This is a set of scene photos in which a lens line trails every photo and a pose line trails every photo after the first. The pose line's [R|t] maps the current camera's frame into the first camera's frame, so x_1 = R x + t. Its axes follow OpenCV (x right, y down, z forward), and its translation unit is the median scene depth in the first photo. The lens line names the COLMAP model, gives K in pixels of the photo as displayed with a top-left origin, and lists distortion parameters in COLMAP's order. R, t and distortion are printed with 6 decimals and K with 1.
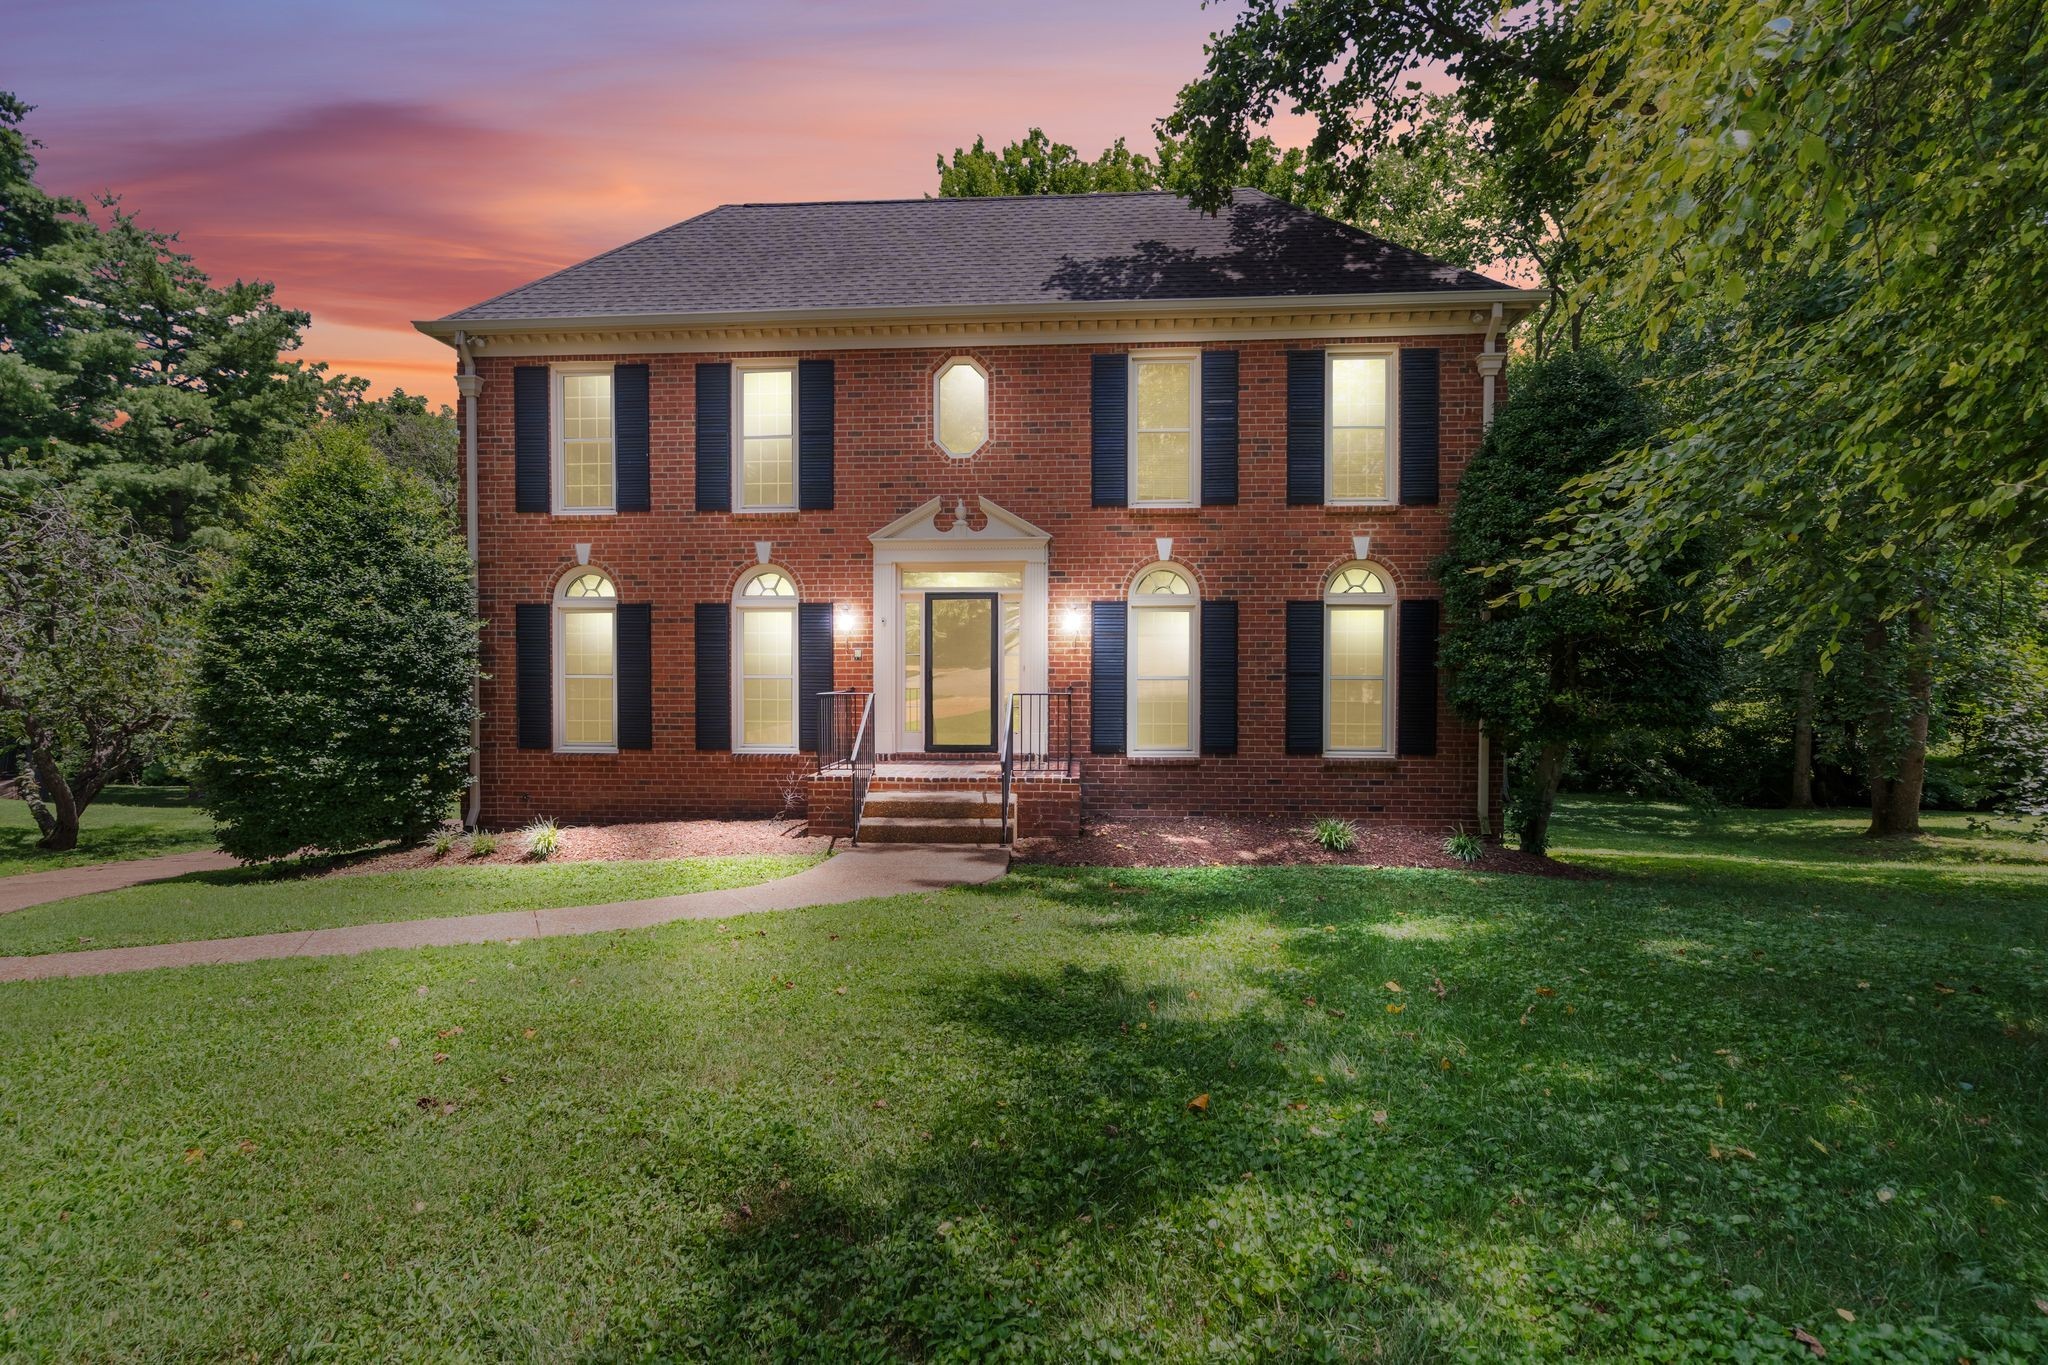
lens RADIAL K [[981.0, 0, 1026.0], [0, 981.0, 683.2], [0, 0, 1]] dist [-0.002794, 0.001777]
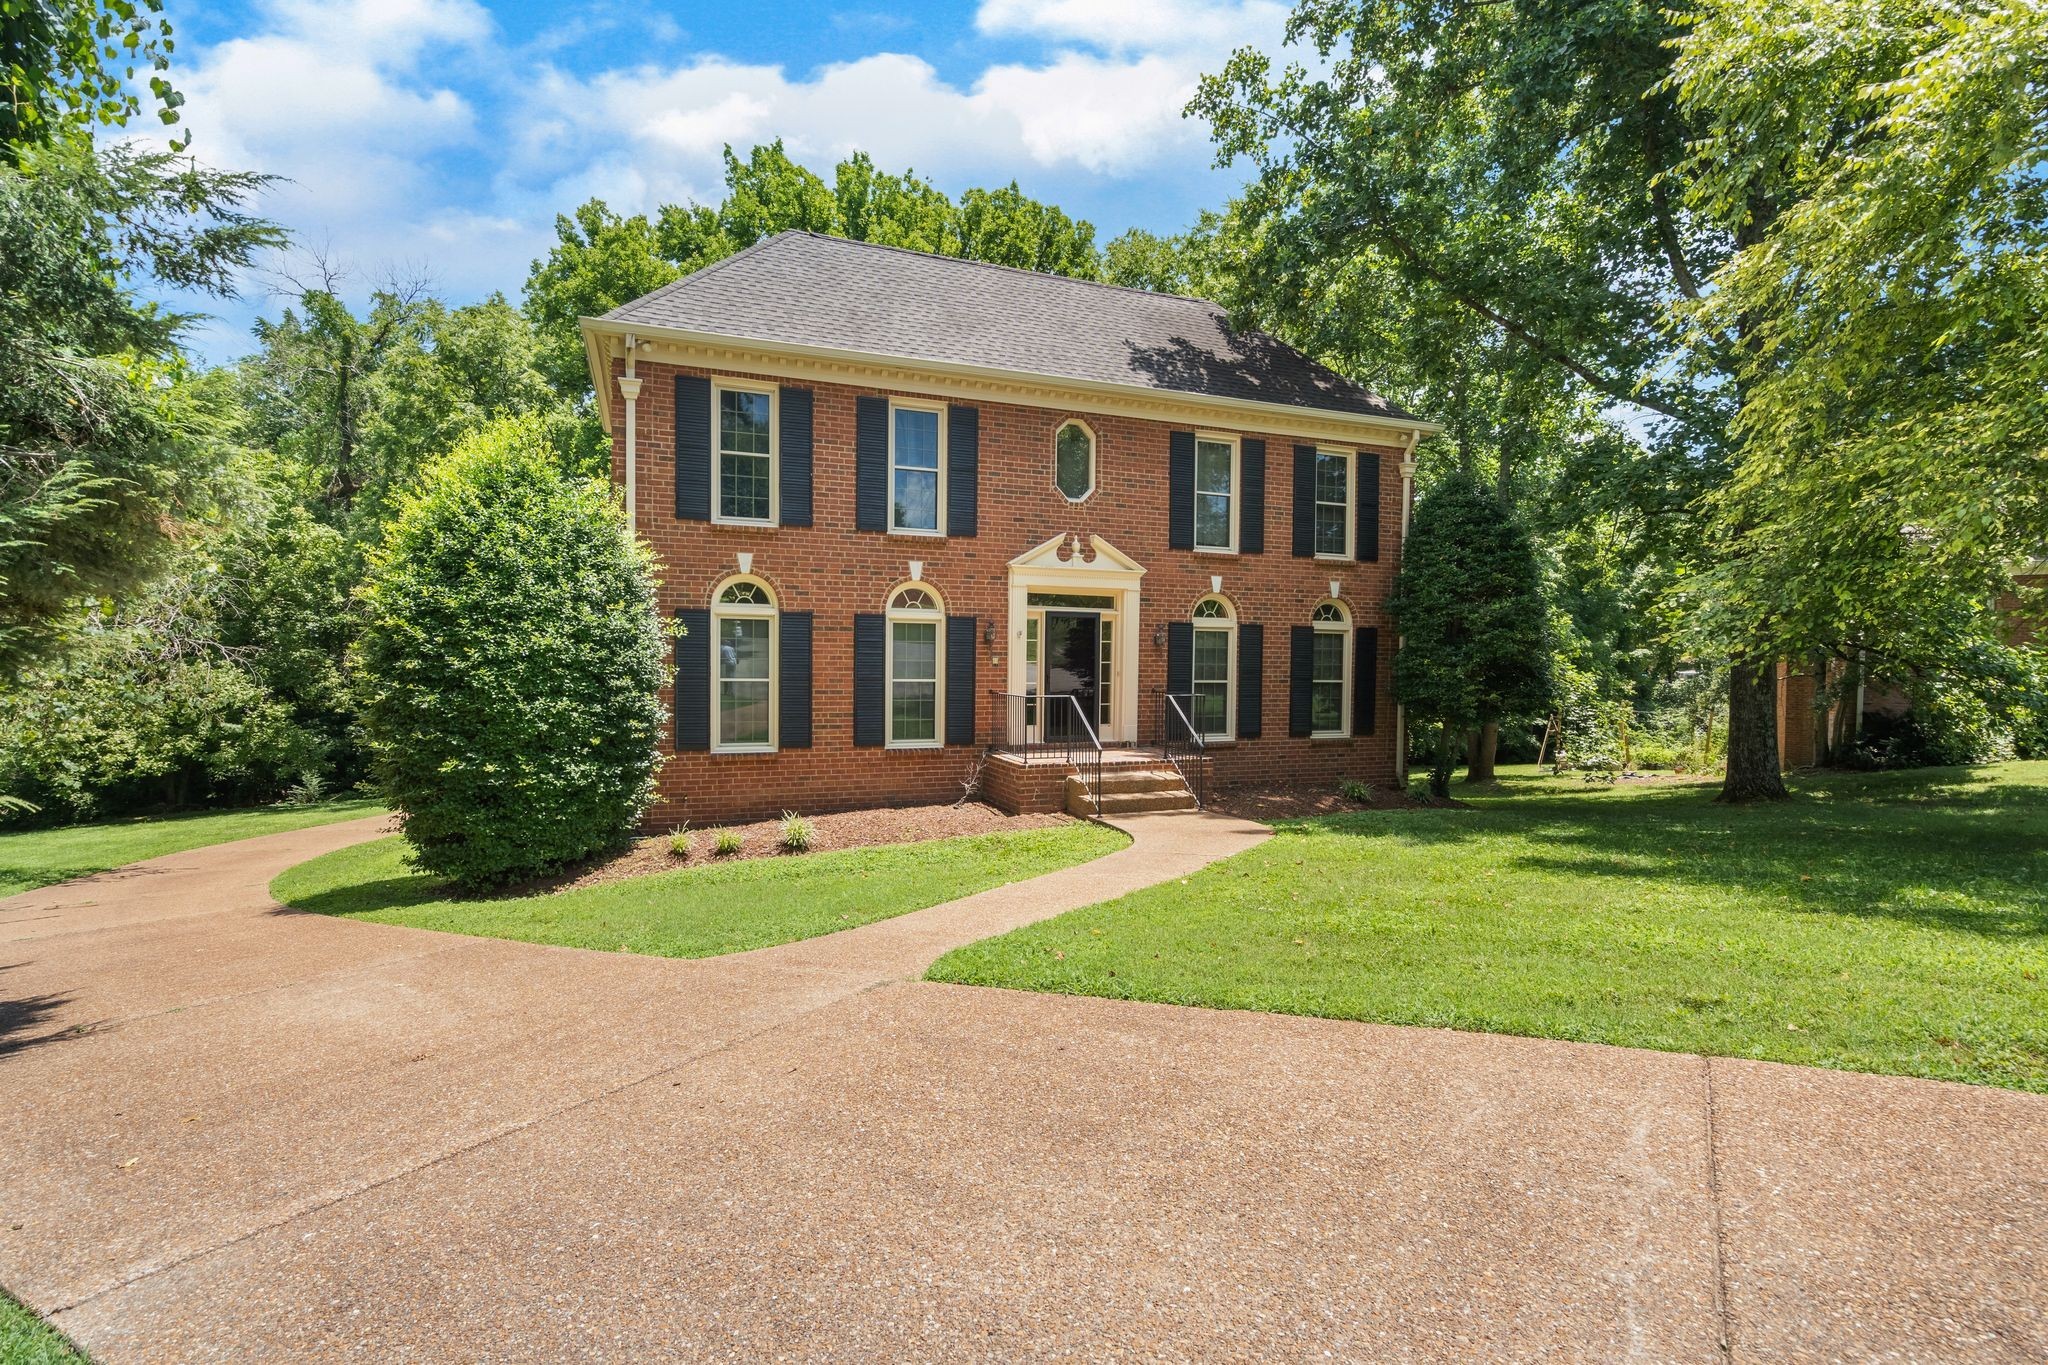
lens RADIAL K [[981.0, 0, 1014.5], [0, 981.0, 683.3], [0, 0, 1]] dist [-0.002794, 0.001777]
pose [[0.899459, -0.002000, 0.437000, -0.677746], [-0.003726, 0.999918, 0.012245, -0.017825], [-0.436989, -0.012642, 0.899378, -0.073526]]
